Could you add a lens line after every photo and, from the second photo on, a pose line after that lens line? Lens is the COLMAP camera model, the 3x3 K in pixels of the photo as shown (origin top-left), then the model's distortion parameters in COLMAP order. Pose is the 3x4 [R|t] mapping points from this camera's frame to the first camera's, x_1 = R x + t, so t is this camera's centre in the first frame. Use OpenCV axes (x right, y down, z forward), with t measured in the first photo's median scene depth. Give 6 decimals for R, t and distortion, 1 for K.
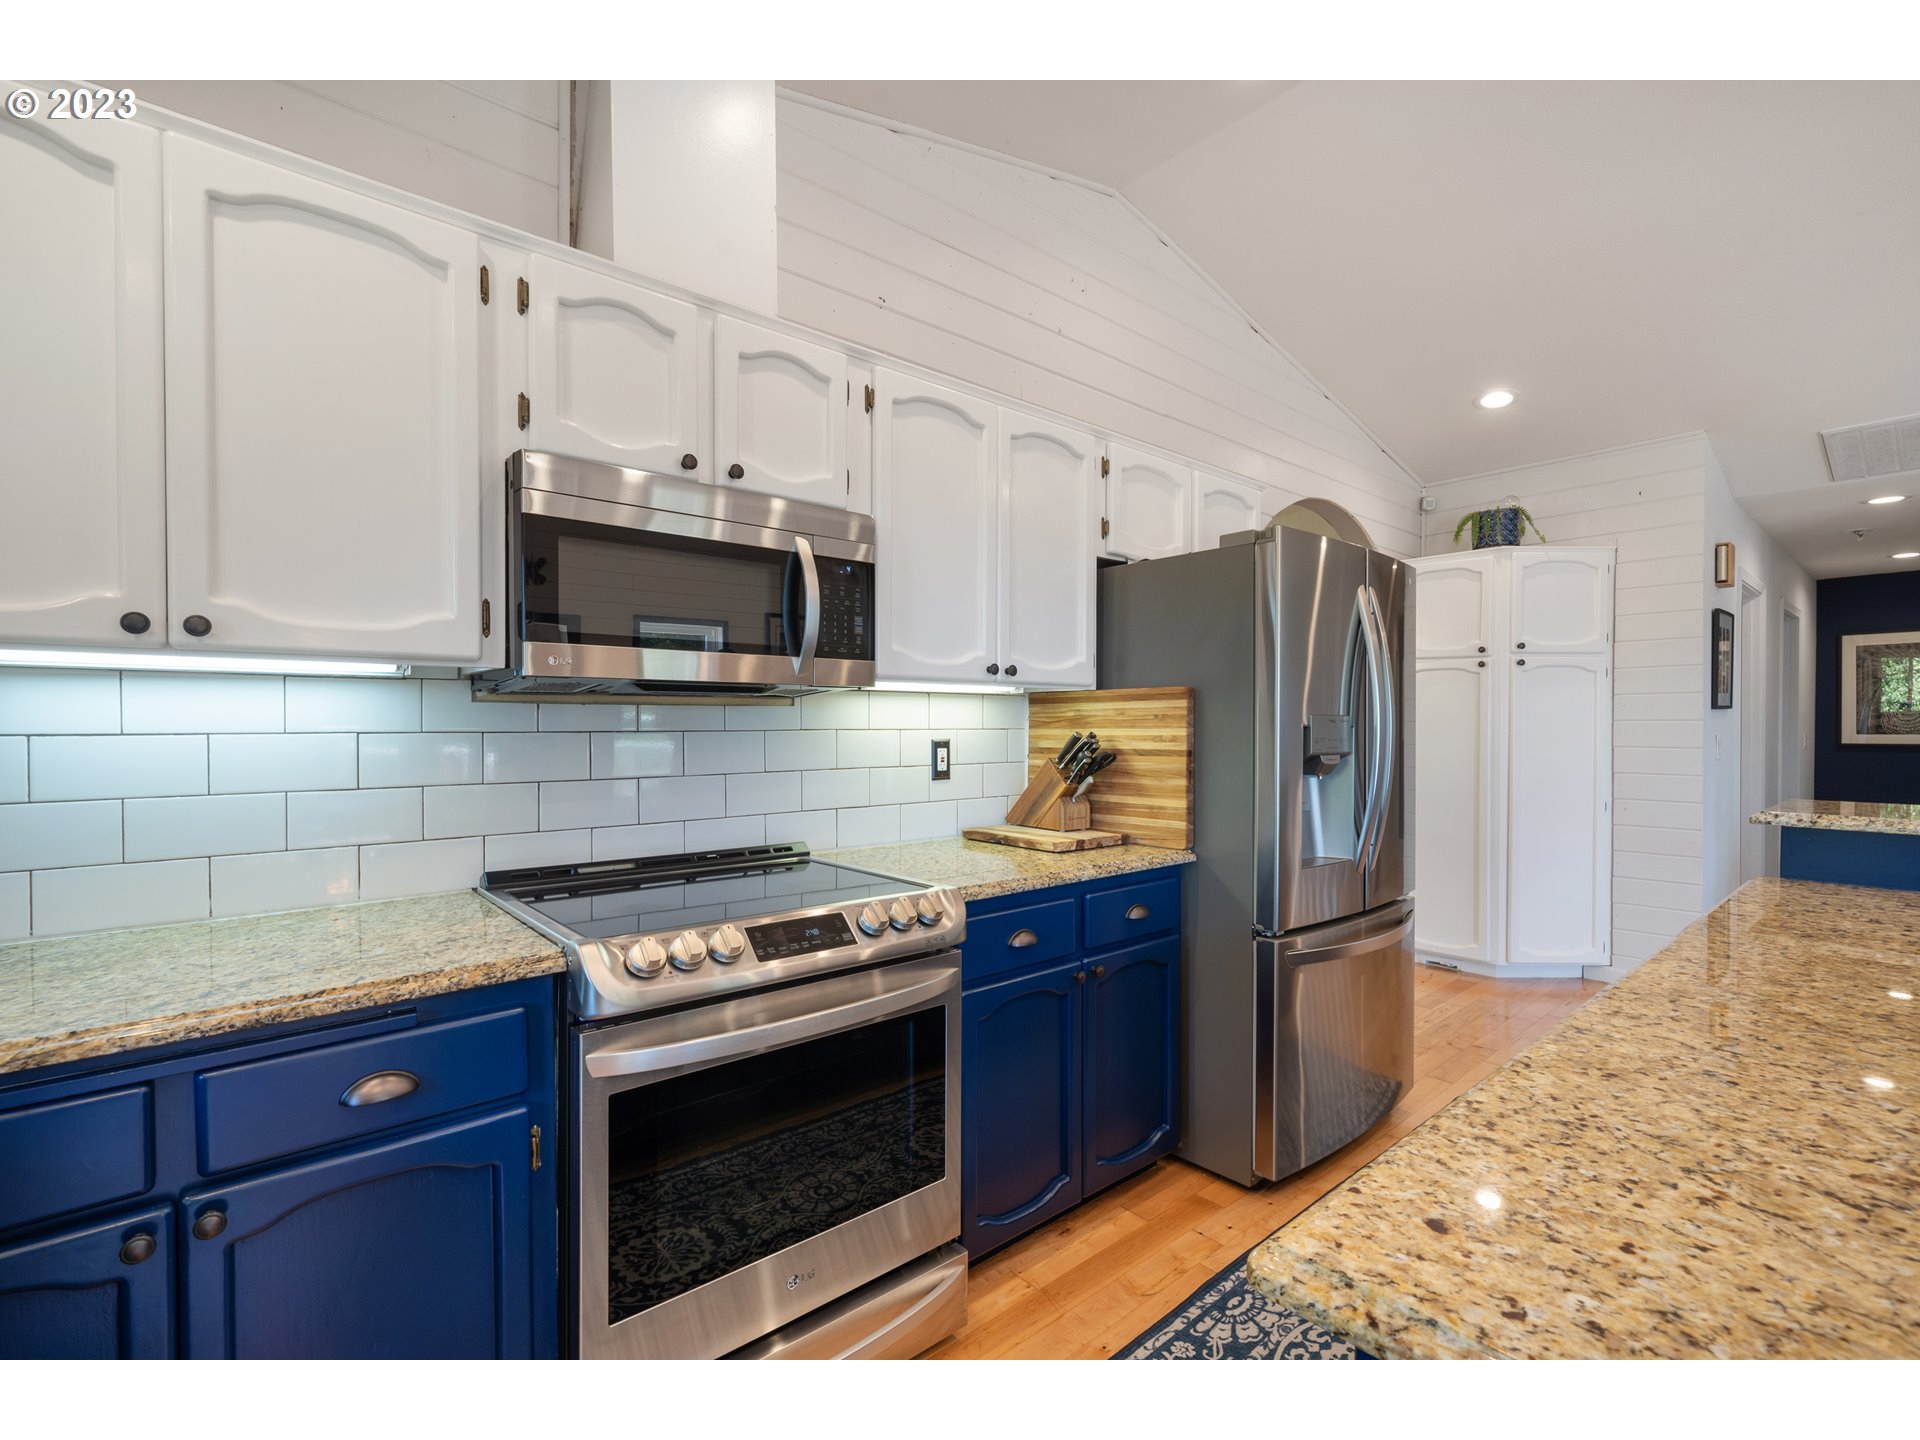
lens RADIAL K [[869.8, 0, 959.7], [0, 869.8, 733.0], [0, 0, 1]] dist [0.004801, -0.001281]
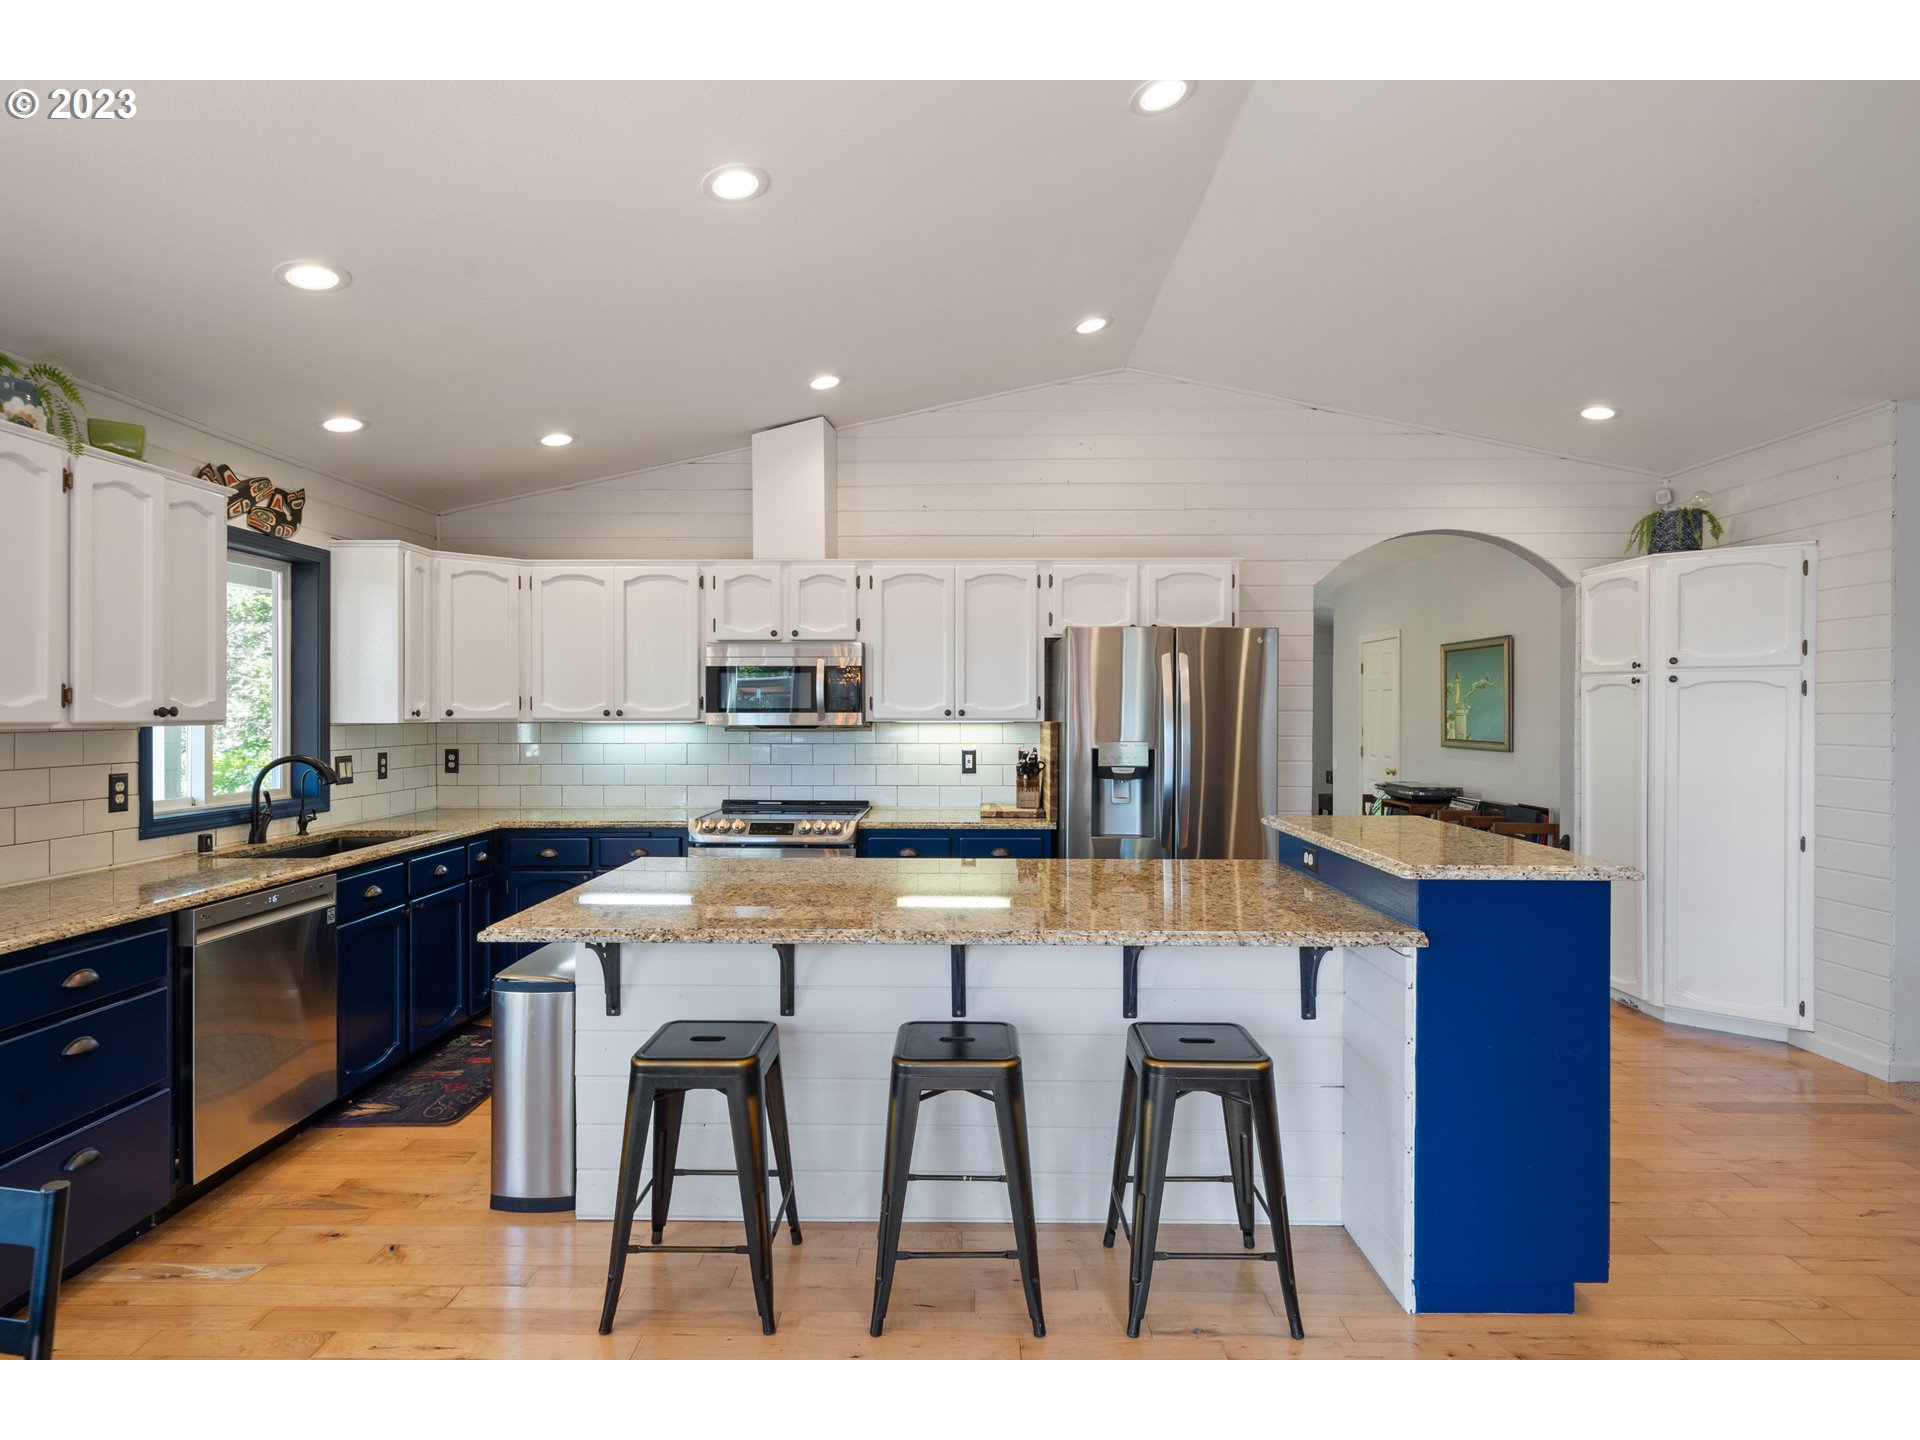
lens RADIAL K [[1024.1, 0, 943.3], [0, 1024.1, 712.3], [0, 0, 1]] dist [0.012991, 0.005014]
pose [[0.735311, 0.002898, -0.677723, 1.844997], [-0.007439, 0.999965, -0.003795, -0.082586], [0.677689, 0.007833, 0.735307, -0.715274]]
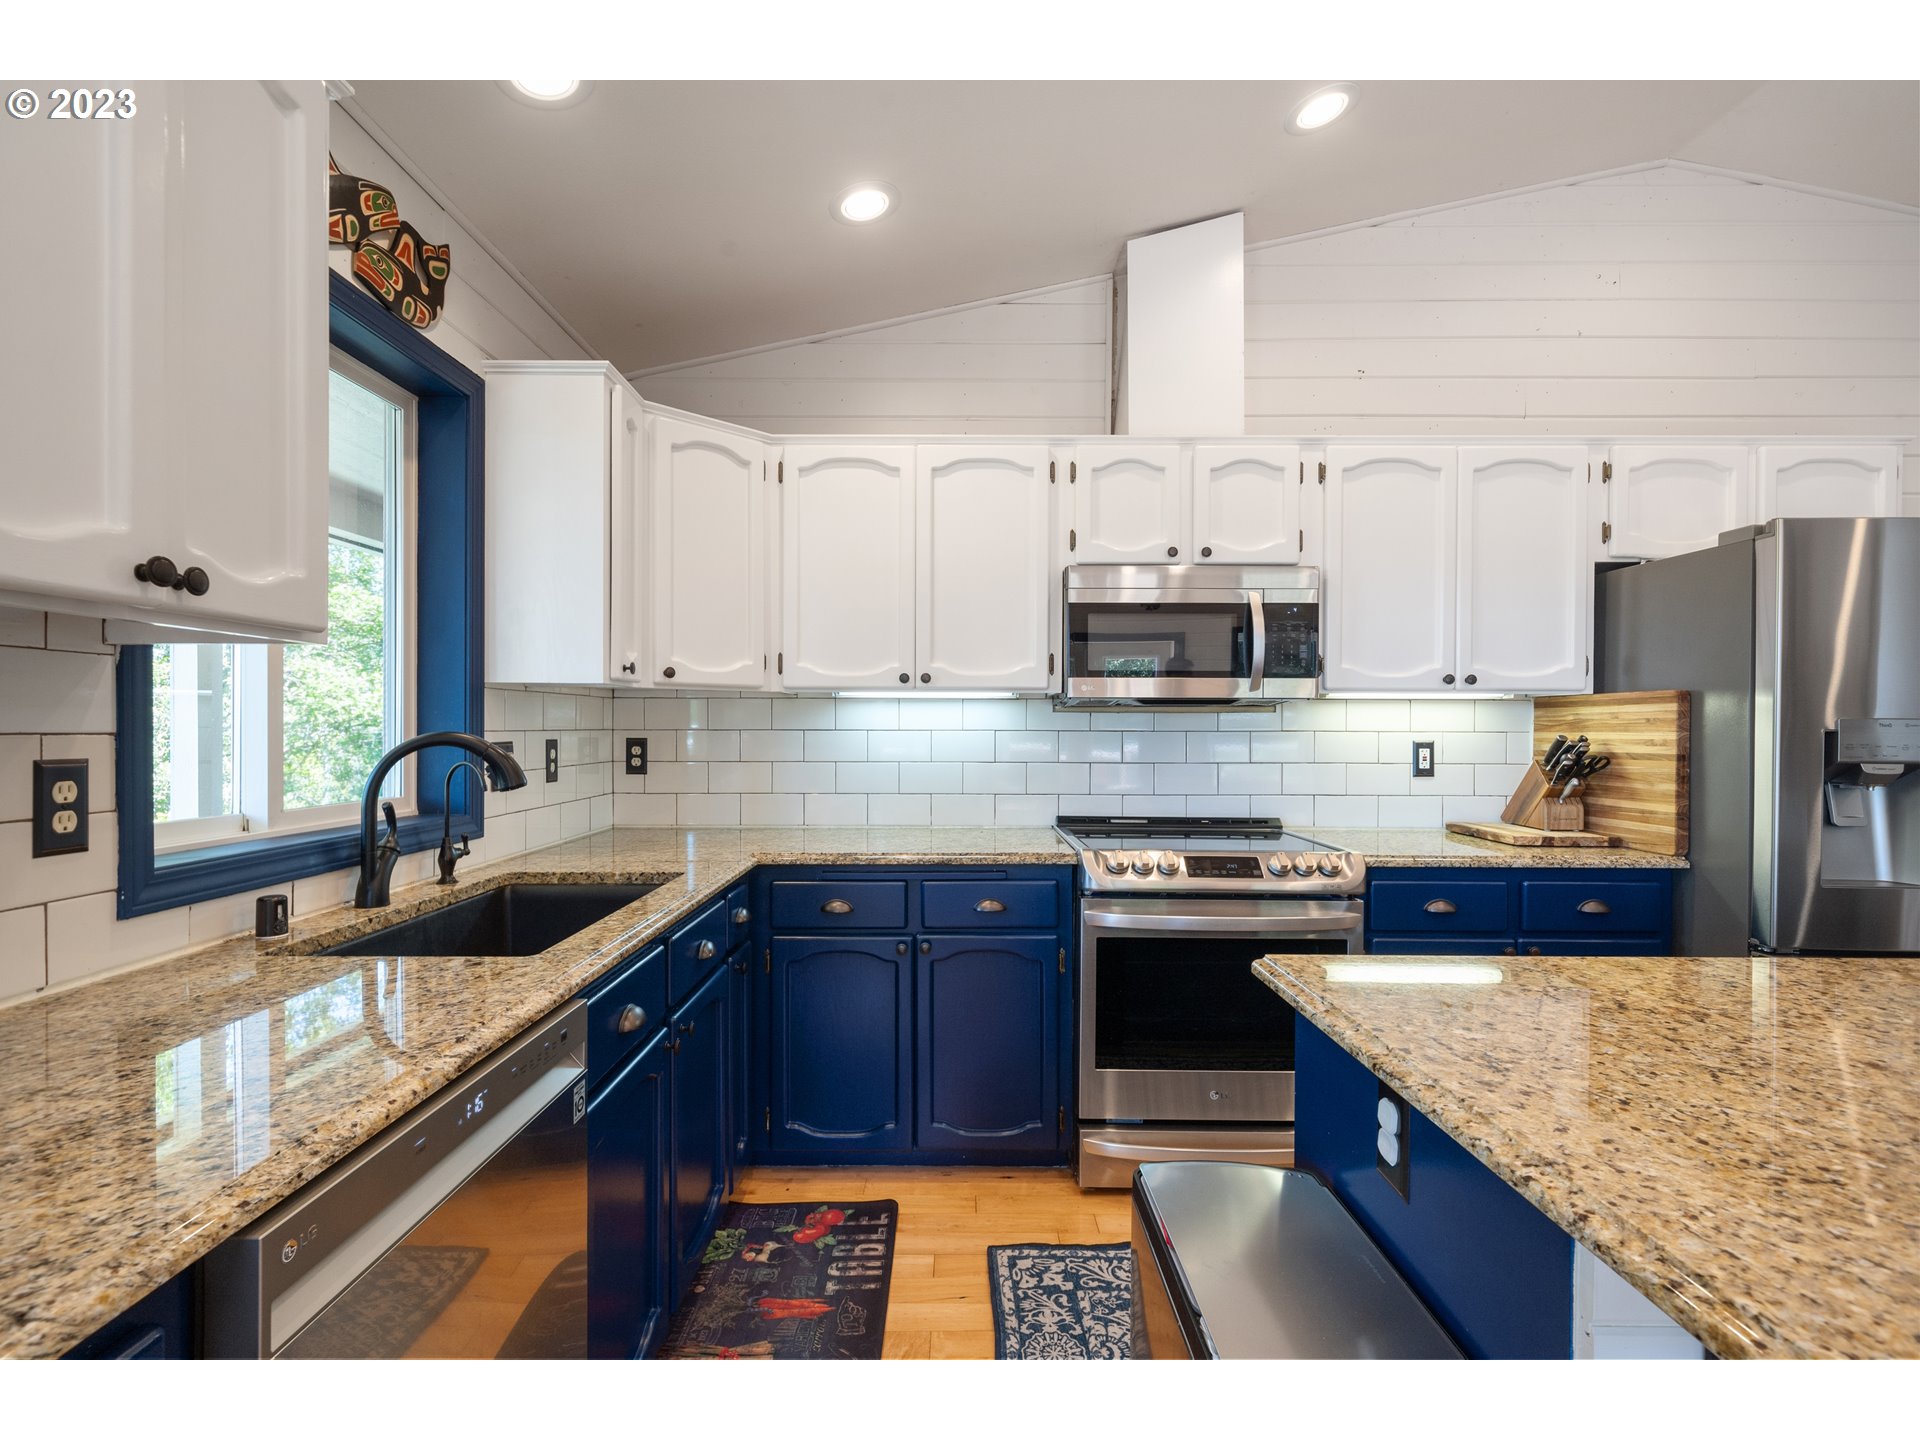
lens RADIAL K [[920.6, 0, 942.1], [0, 920.6, 732.6], [0, 0, 1]] dist [0.001139, 0.000307]
pose [[0.752441, 0.007952, -0.658612, 0.419434], [-0.010631, 0.999943, -0.000072, 0.005085], [0.658574, 0.007056, 0.752483, -0.435442]]
